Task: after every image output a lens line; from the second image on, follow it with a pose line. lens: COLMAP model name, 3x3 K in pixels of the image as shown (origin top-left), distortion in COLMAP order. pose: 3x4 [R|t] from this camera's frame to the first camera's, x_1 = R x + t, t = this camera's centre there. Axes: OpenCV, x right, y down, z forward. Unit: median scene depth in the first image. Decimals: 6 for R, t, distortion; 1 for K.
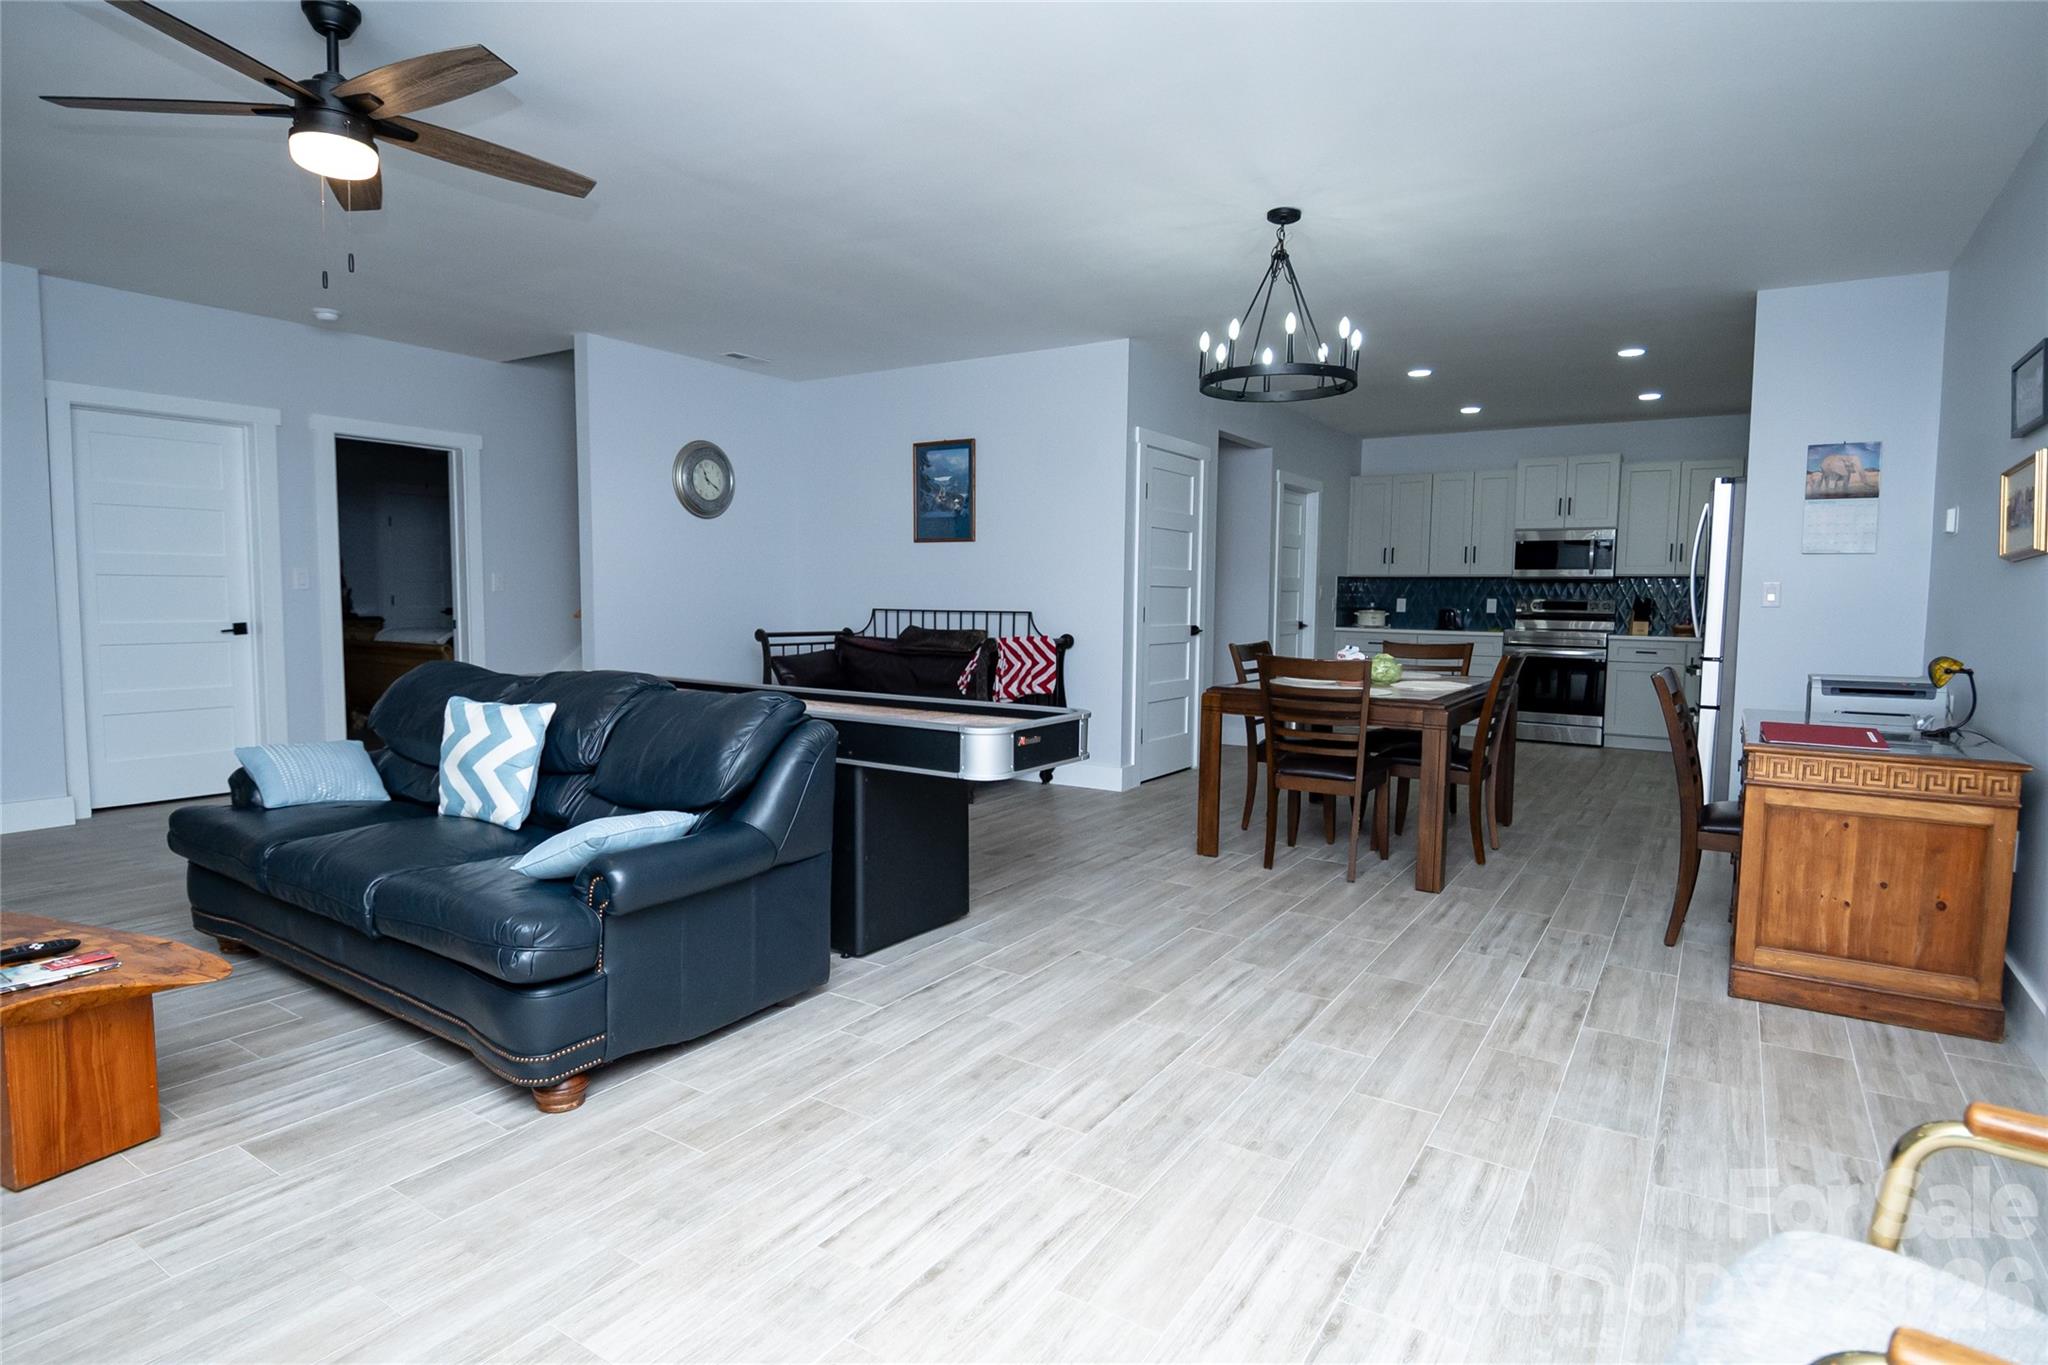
lens RADIAL K [[1072.2, 0, 1002.0], [0, 1072.2, 672.6], [0, 0, 1]] dist [0.022836, -0.030016]
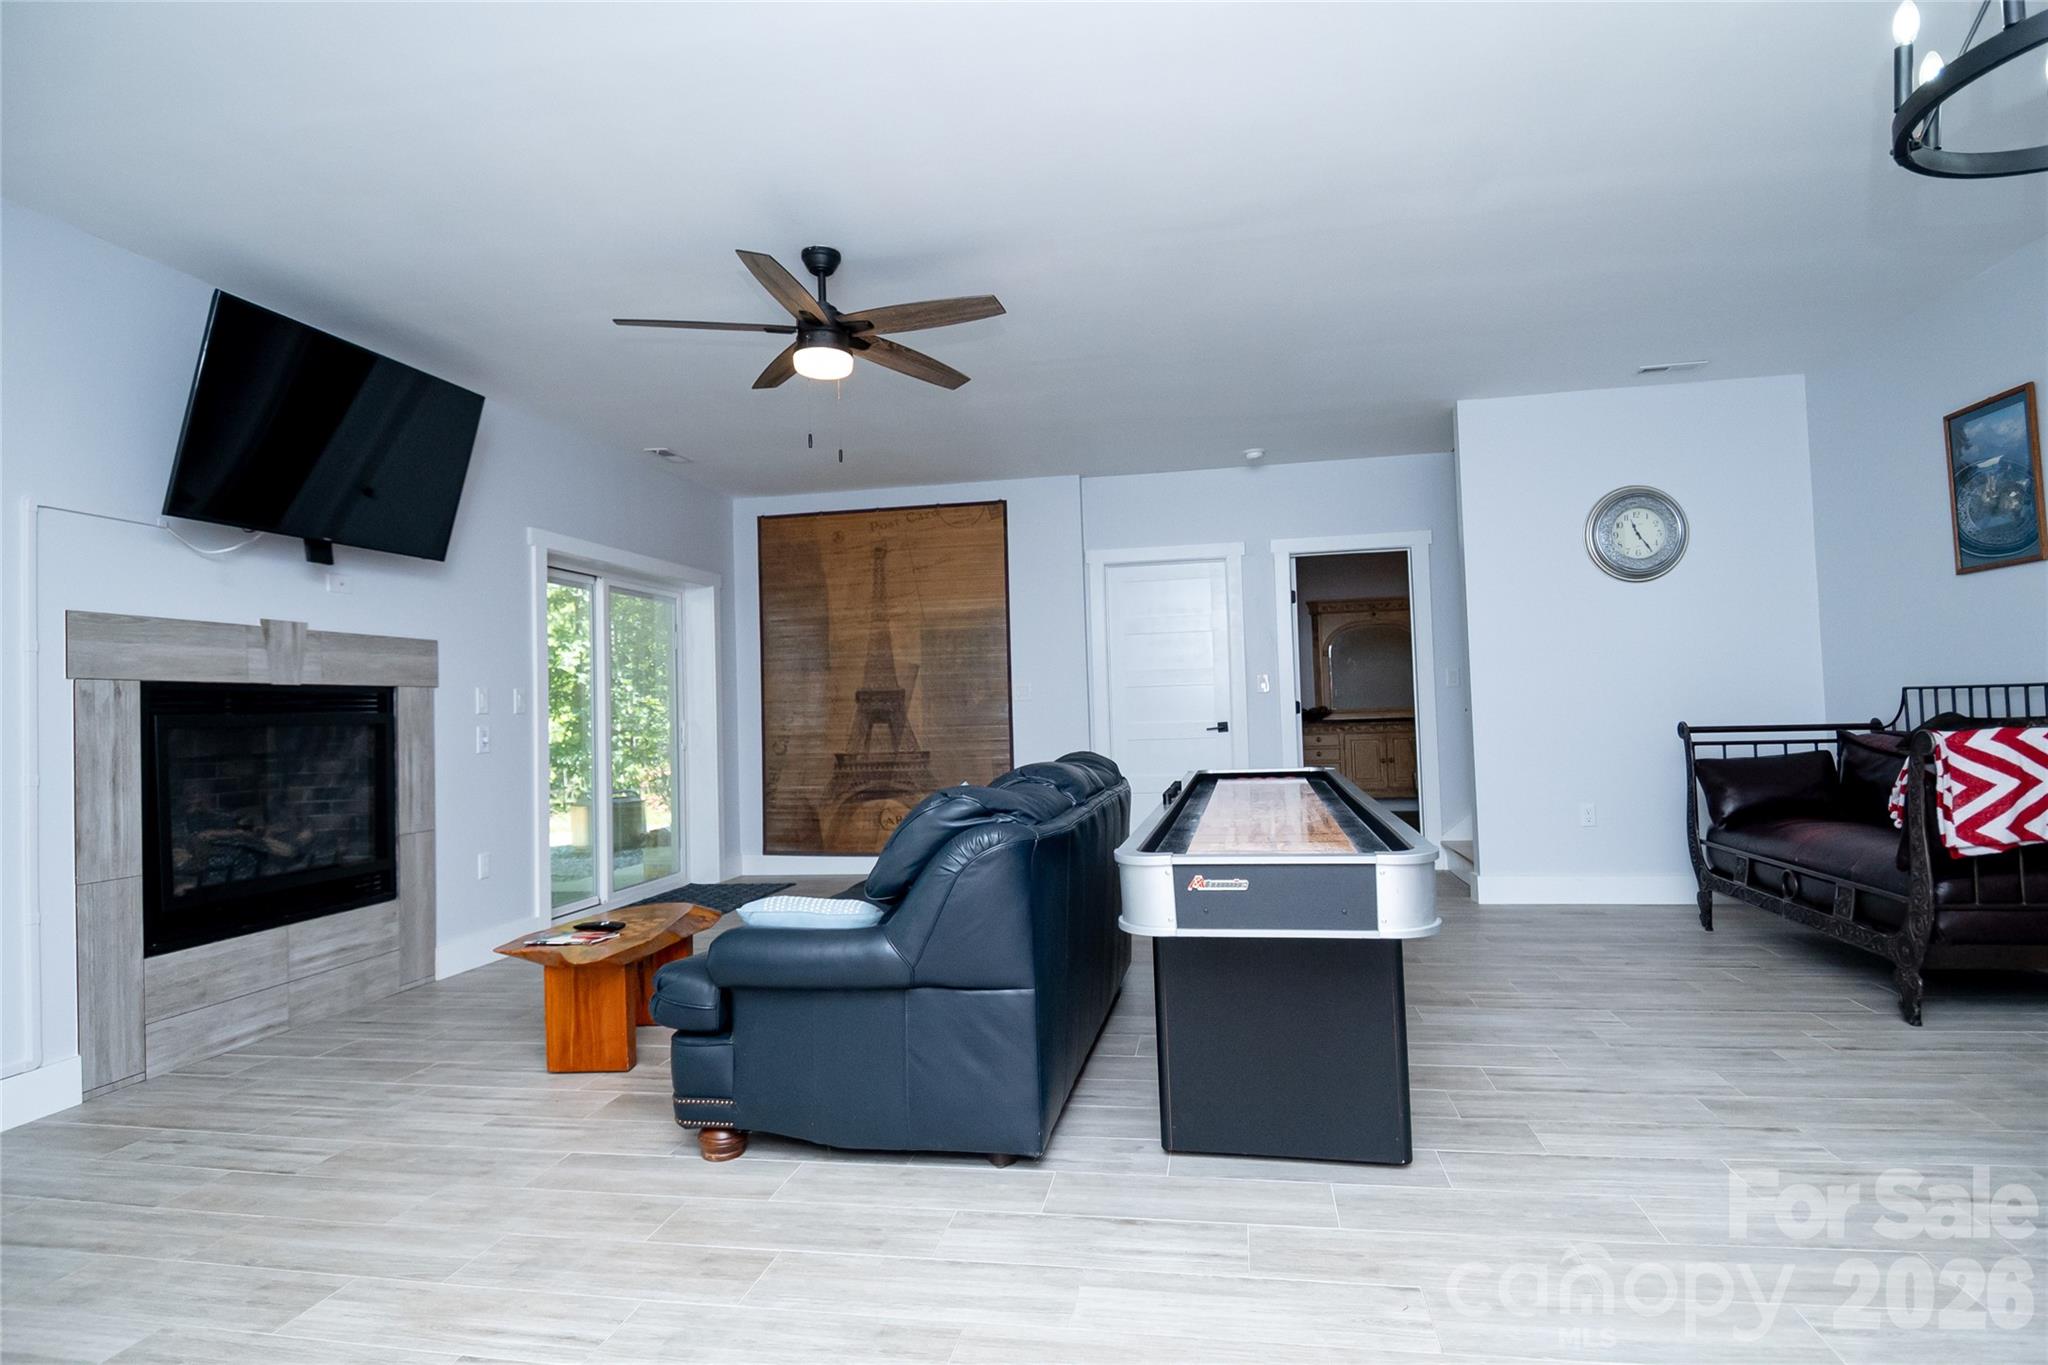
lens RADIAL K [[1072.2, 0, 1065.8], [0, 1072.2, 670.7], [0, 0, 1]] dist [0.022836, -0.030016]
pose [[0.401540, -0.057407, -0.914041, 0.405348], [-0.031744, 0.996562, -0.076534, -0.008239], [0.915291, 0.059747, 0.398337, 0.457713]]
